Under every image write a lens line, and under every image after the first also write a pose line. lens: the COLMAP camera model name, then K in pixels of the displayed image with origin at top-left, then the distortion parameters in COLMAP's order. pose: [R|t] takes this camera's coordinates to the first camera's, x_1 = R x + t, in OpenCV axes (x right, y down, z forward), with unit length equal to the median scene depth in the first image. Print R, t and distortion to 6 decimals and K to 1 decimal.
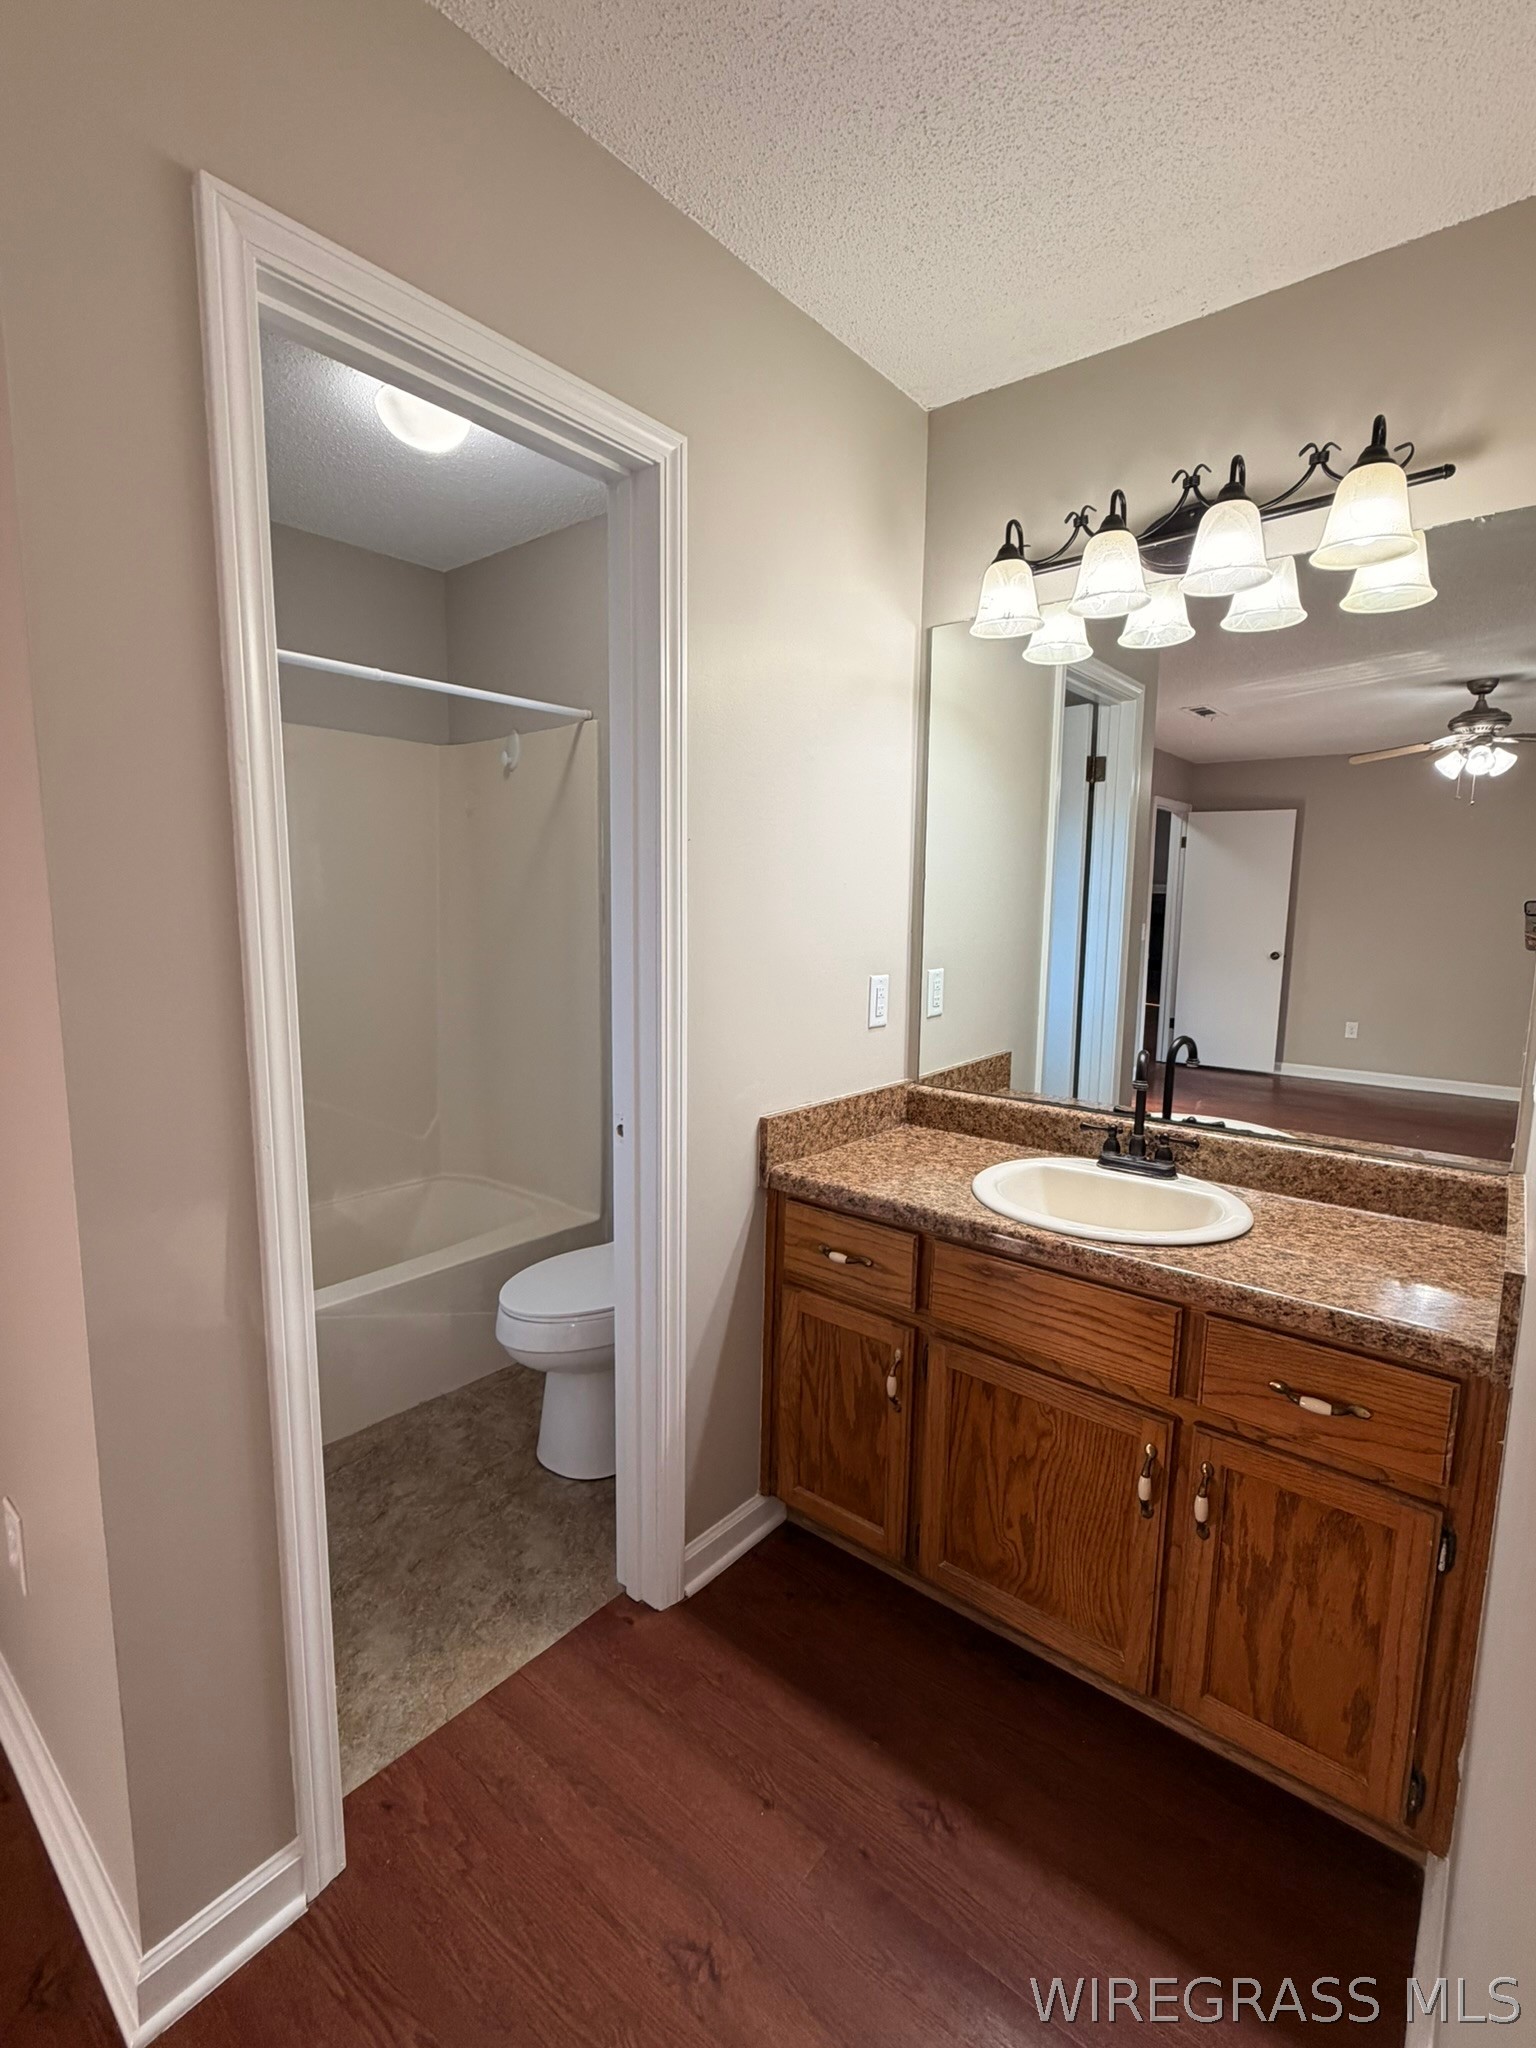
lens RADIAL K [[938.0, 0, 768.0], [0, 938.0, 1024.0], [0, 0, 1]] dist [-0.000540, -0.000052]
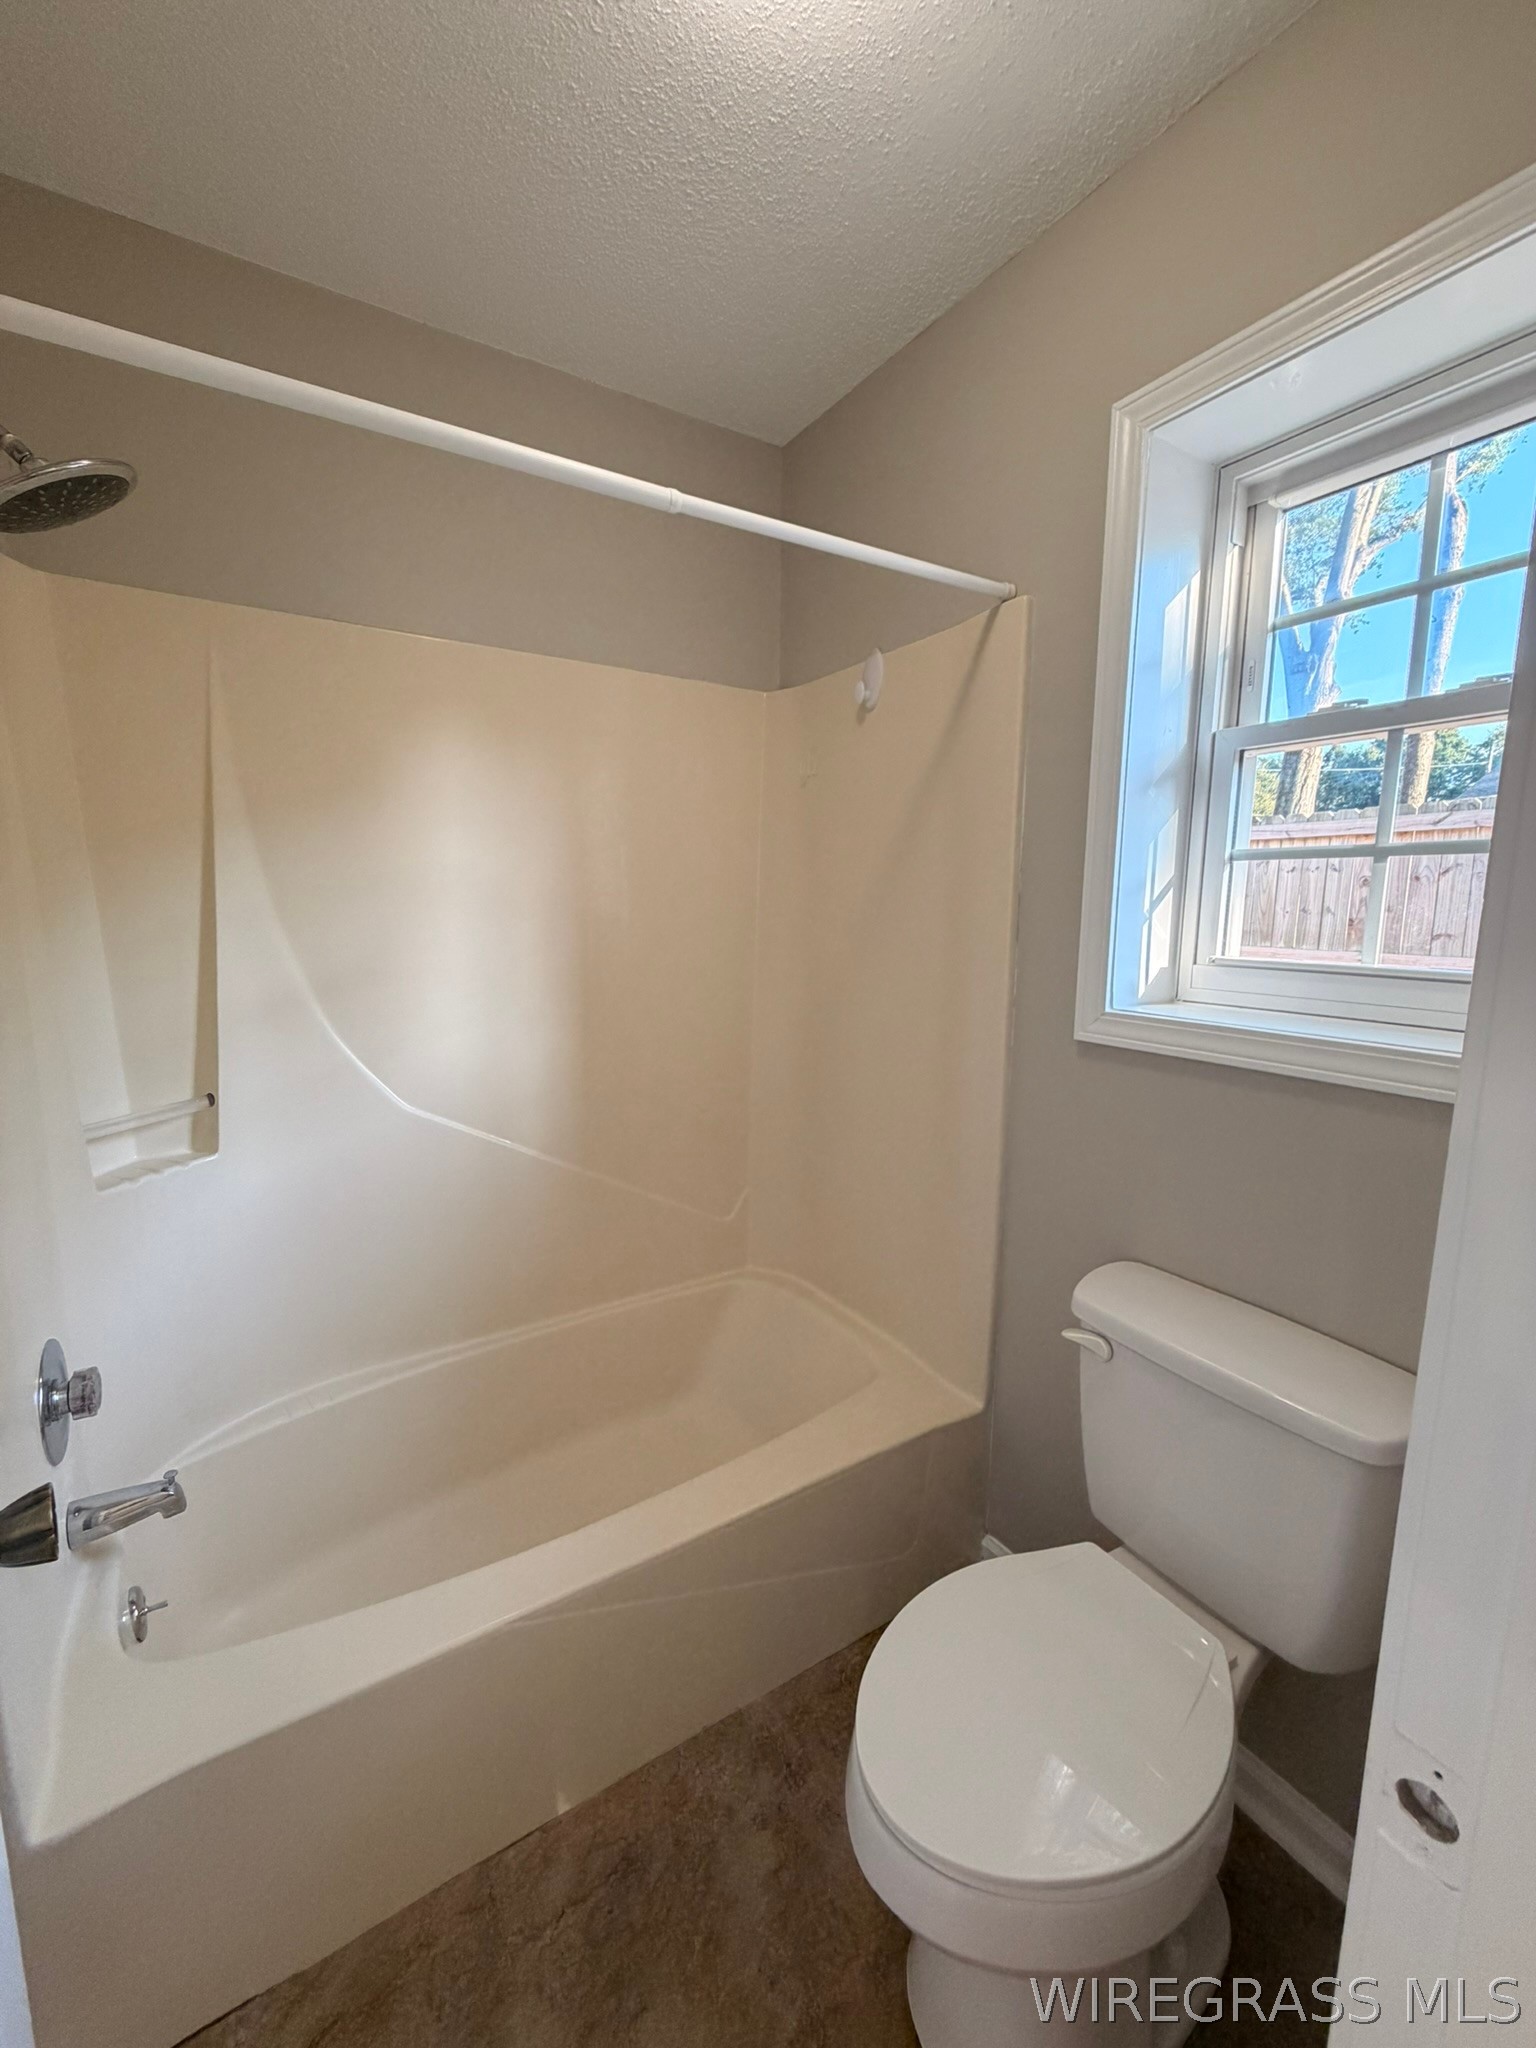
lens RADIAL K [[818.9, 0, 768.0], [0, 818.9, 1024.0], [0, 0, 1]] dist [0.002752, 0.000153]
pose [[0.949225, 0.042089, -0.311771, -0.163441], [-0.035599, 0.999015, 0.026478, -0.062867], [0.312578, -0.014035, 0.949788, 0.453681]]
